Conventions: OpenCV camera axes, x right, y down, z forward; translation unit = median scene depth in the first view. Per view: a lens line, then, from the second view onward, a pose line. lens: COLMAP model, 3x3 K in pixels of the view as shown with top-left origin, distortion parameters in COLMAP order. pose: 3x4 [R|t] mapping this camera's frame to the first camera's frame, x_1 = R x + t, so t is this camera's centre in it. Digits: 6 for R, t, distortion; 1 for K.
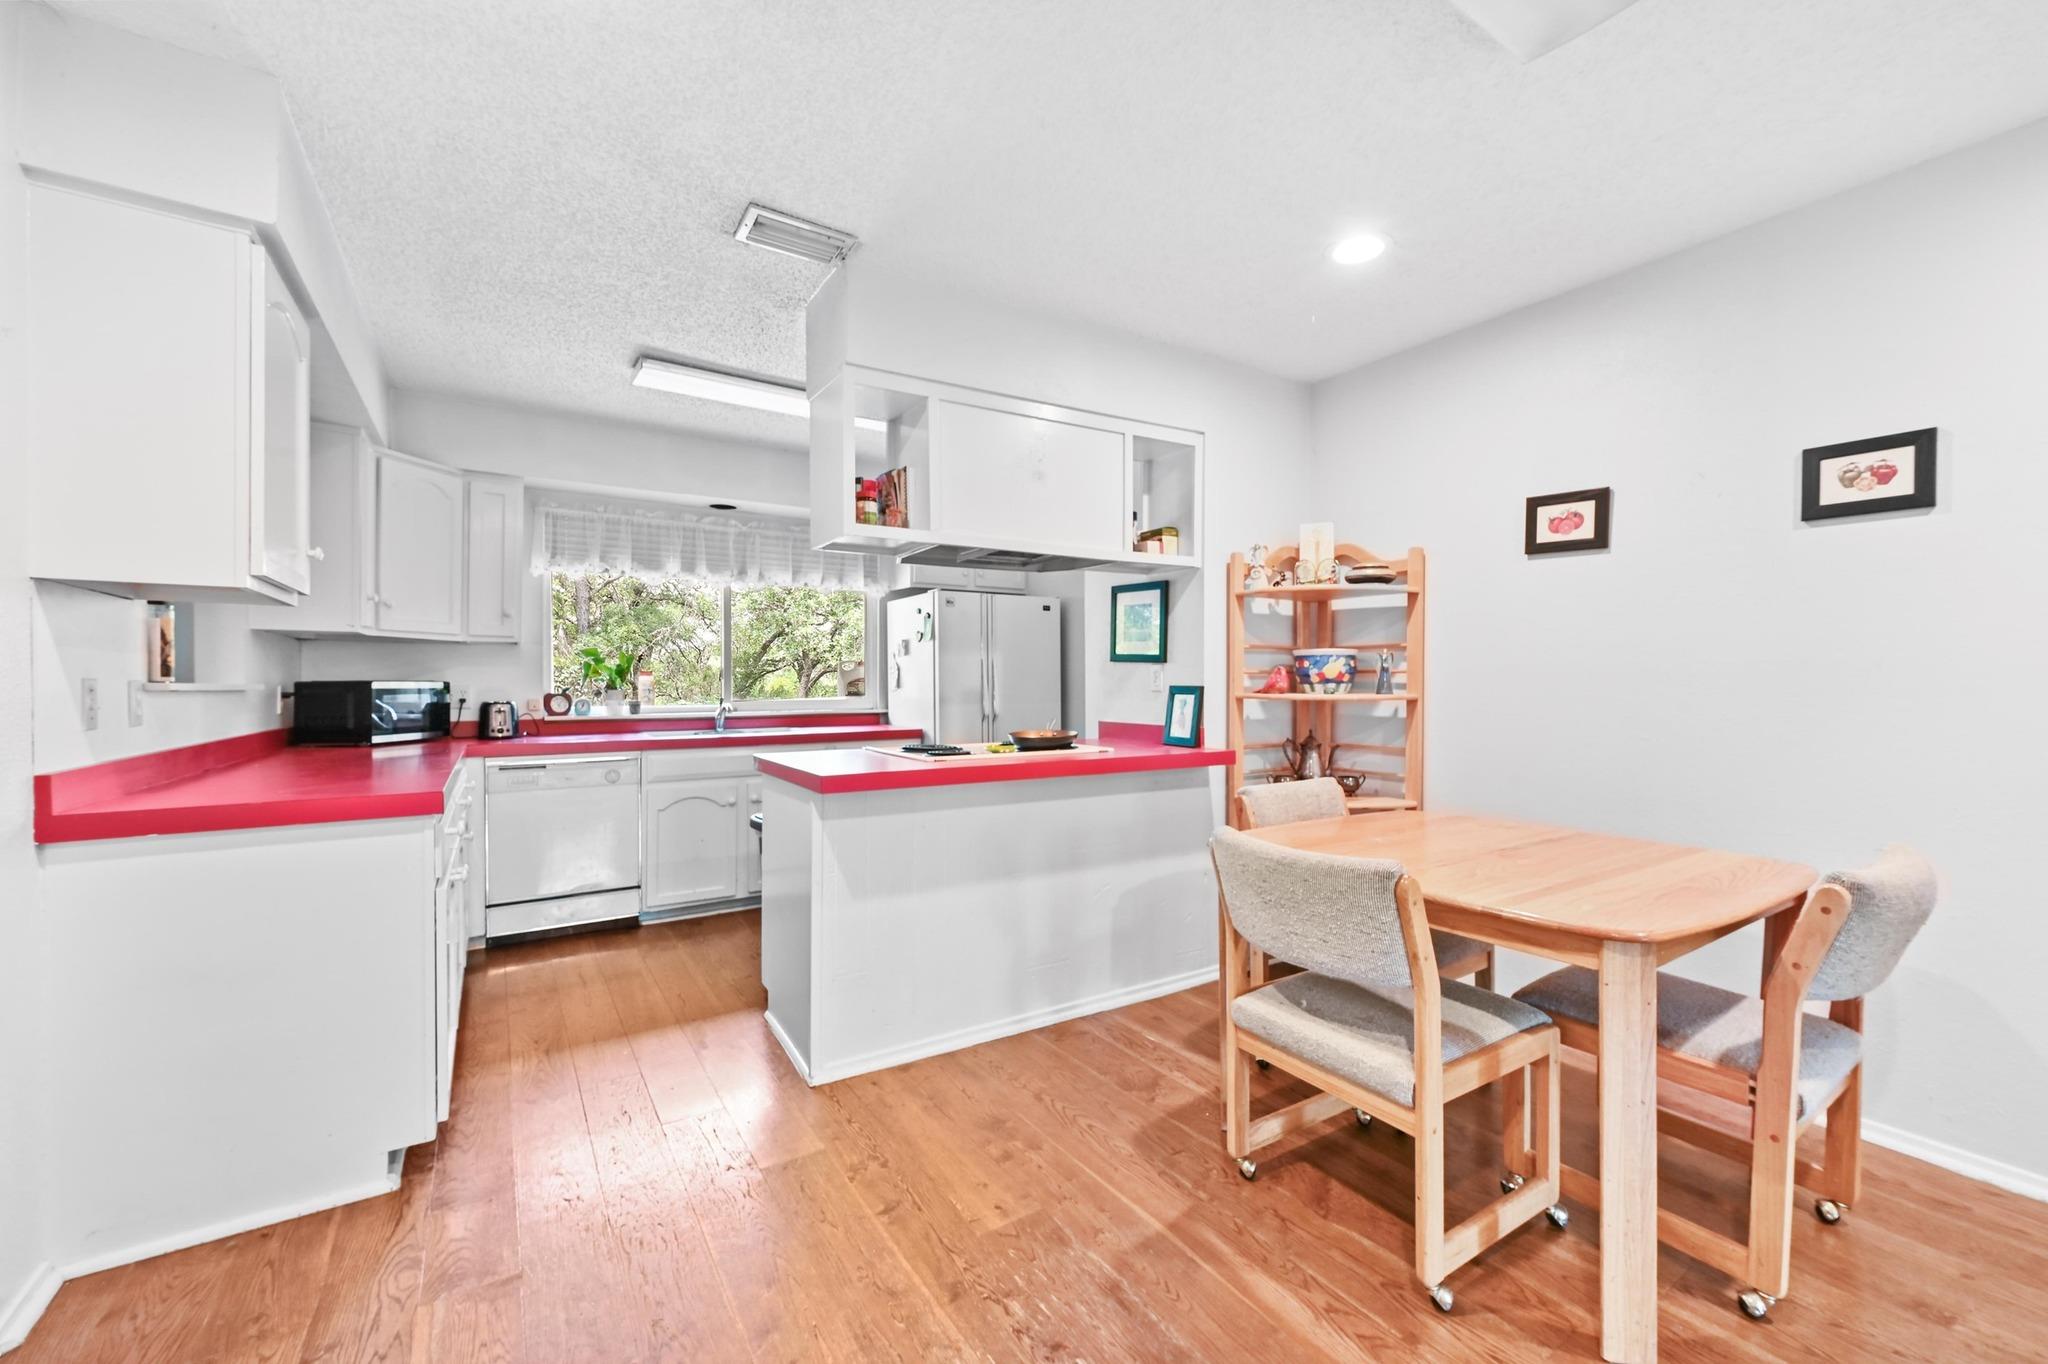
lens RADIAL K [[810.2, 0, 1025.3], [0, 810.2, 677.3], [0, 0, 1]] dist [-0.004584, 0.000817]
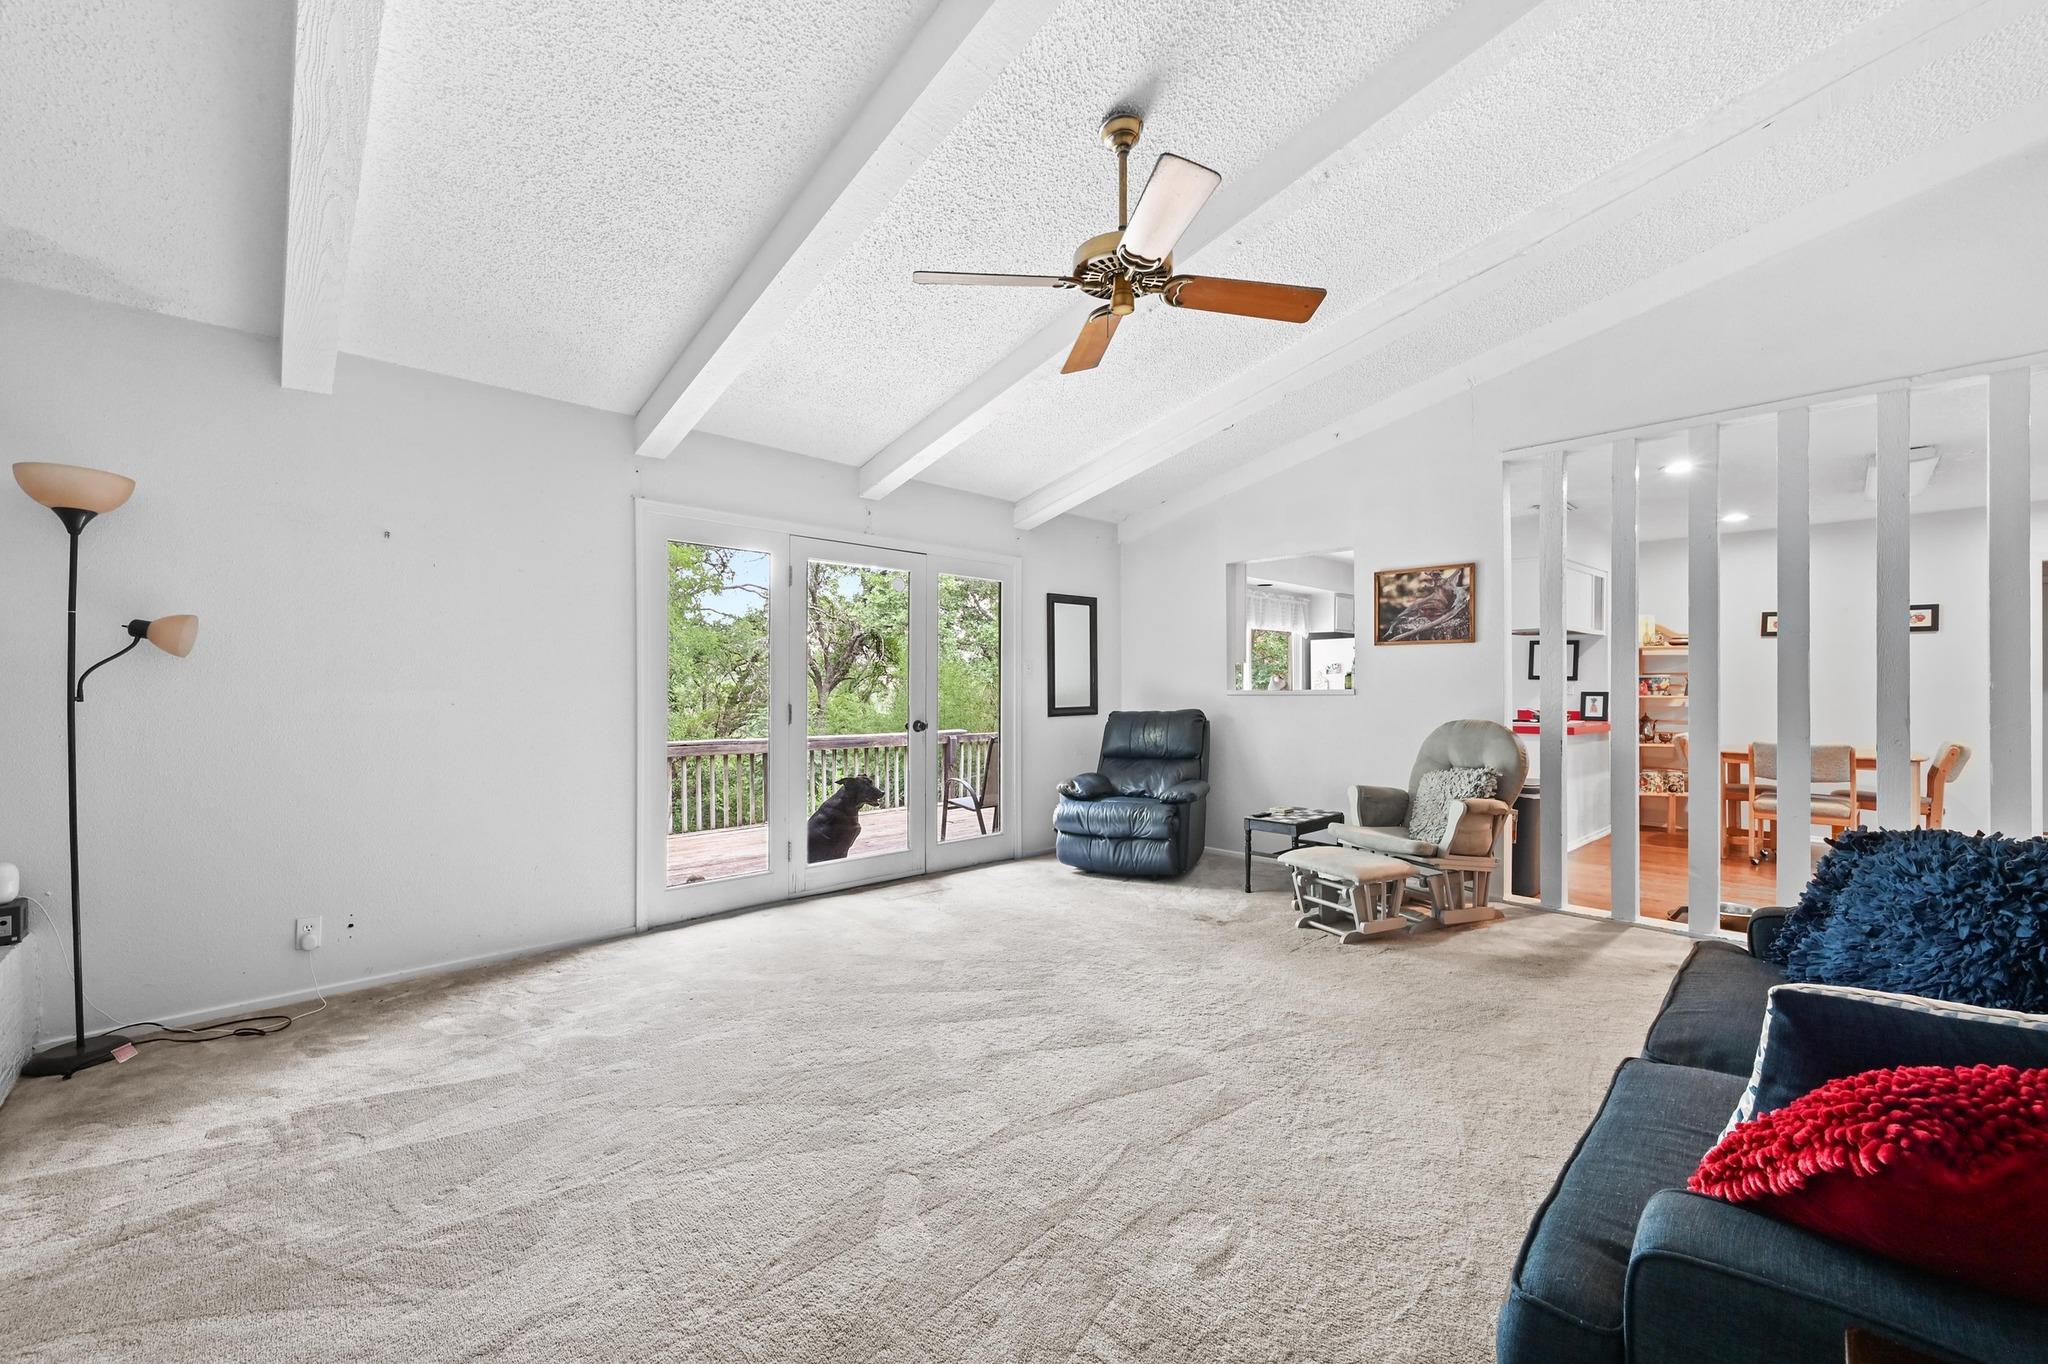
lens RADIAL K [[810.2, 0, 1016.4], [0, 810.2, 685.8], [0, 0, 1]] dist [-0.004584, 0.000817]
pose [[0.983288, 0.004102, 0.182013, -1.411870], [-0.004090, 0.999992, -0.000439, 0.001939], [-0.182013, -0.000313, 0.983296, -0.667247]]
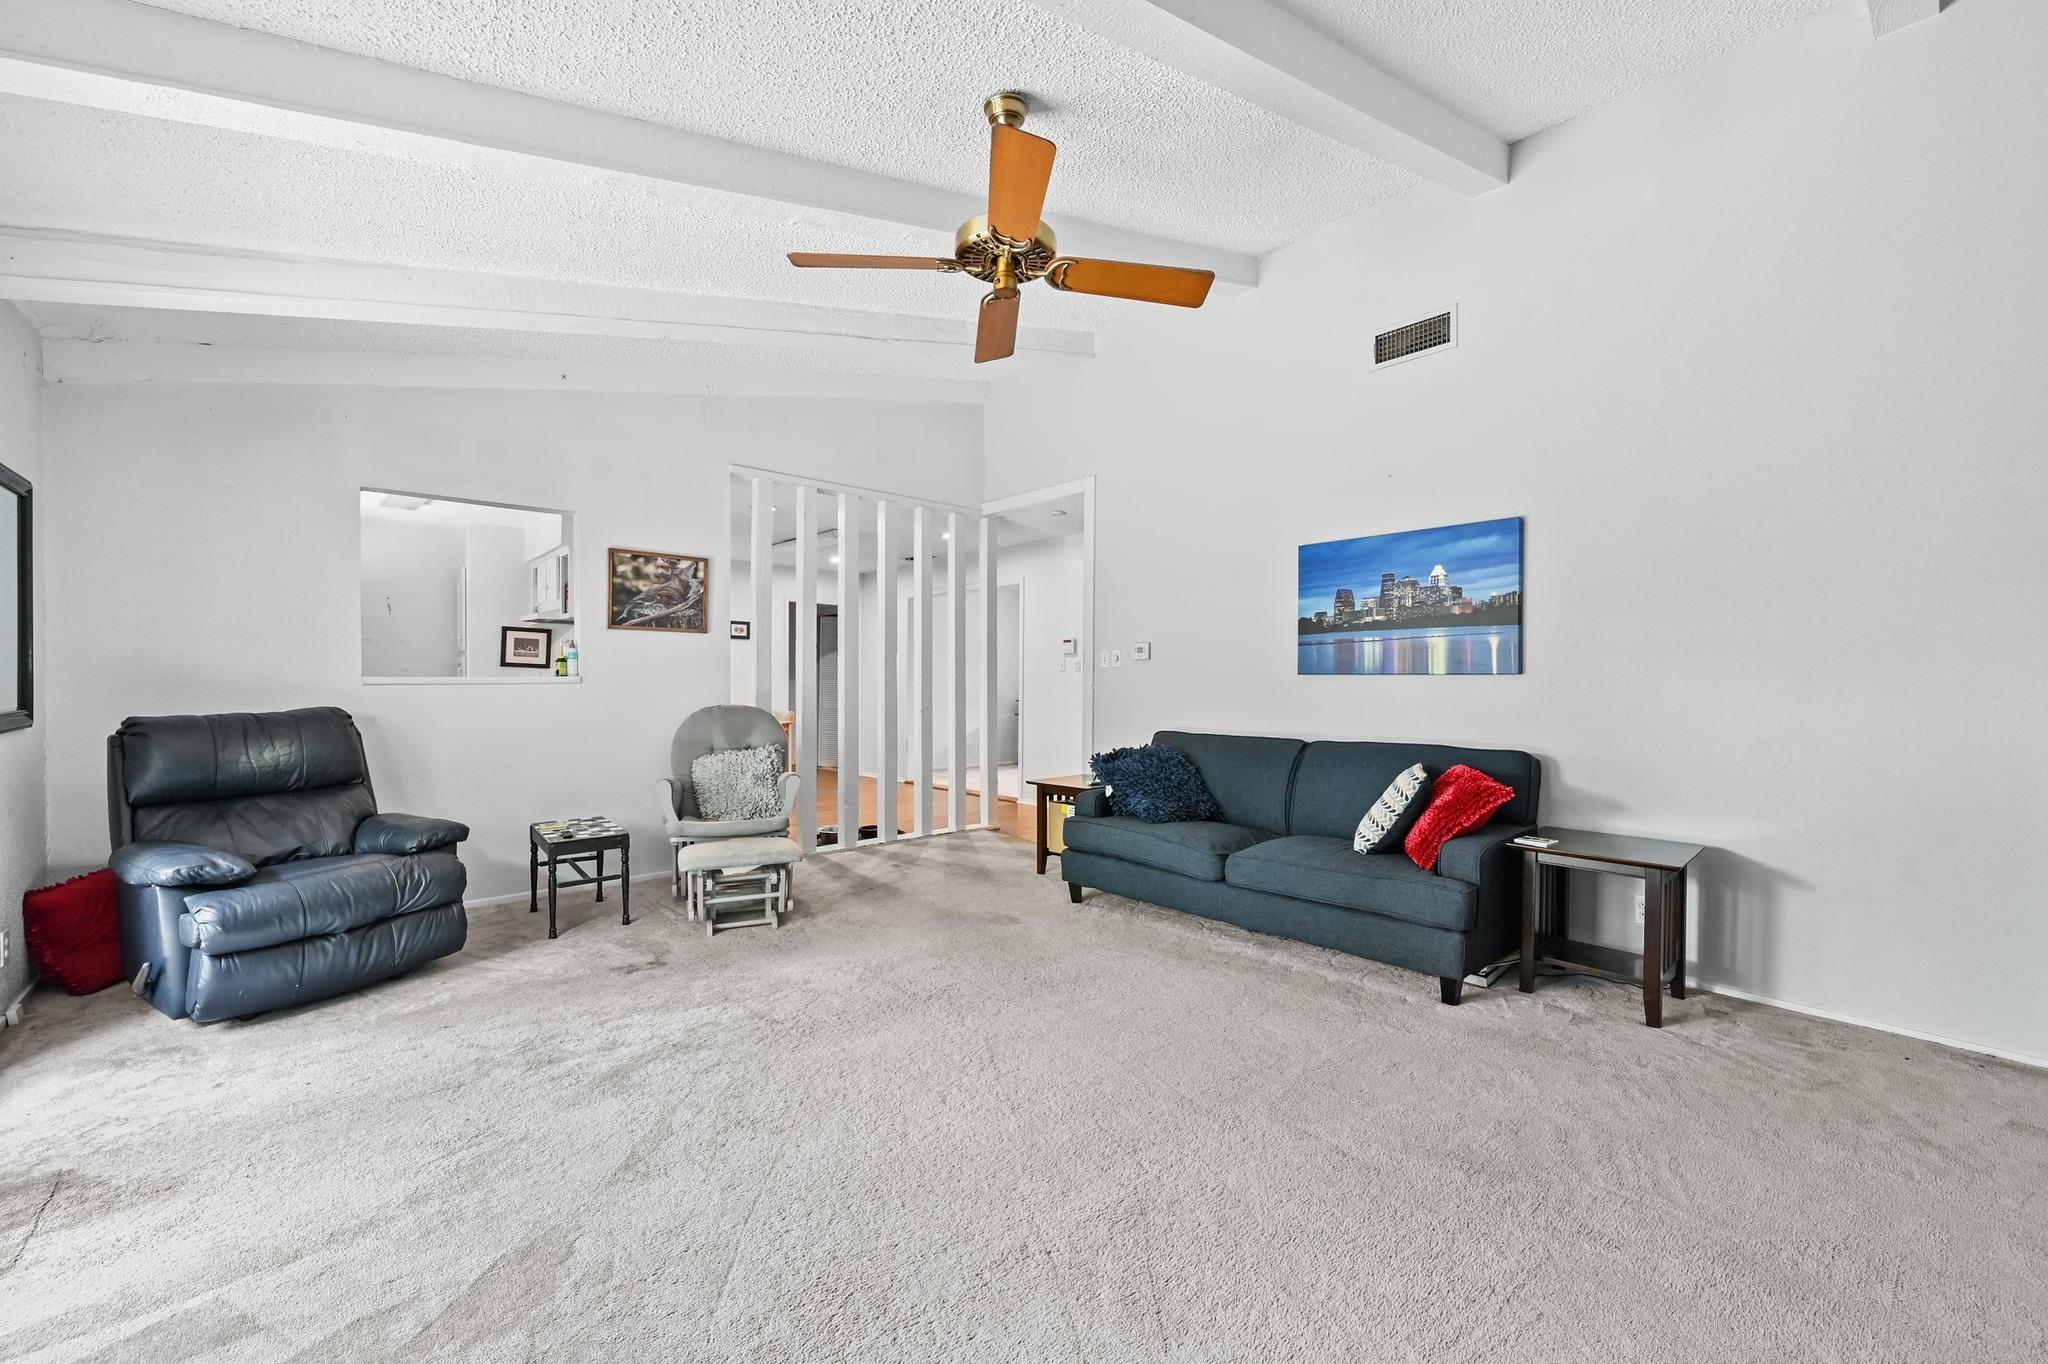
lens RADIAL K [[810.2, 0, 1032.3], [0, 810.2, 686.1], [0, 0, 1]] dist [-0.004584, 0.000817]
pose [[-0.158264, -0.007108, 0.987371, -1.870096], [-0.006099, 0.999962, 0.006221, 0.007283], [-0.987378, -0.005038, -0.158301, 0.070918]]
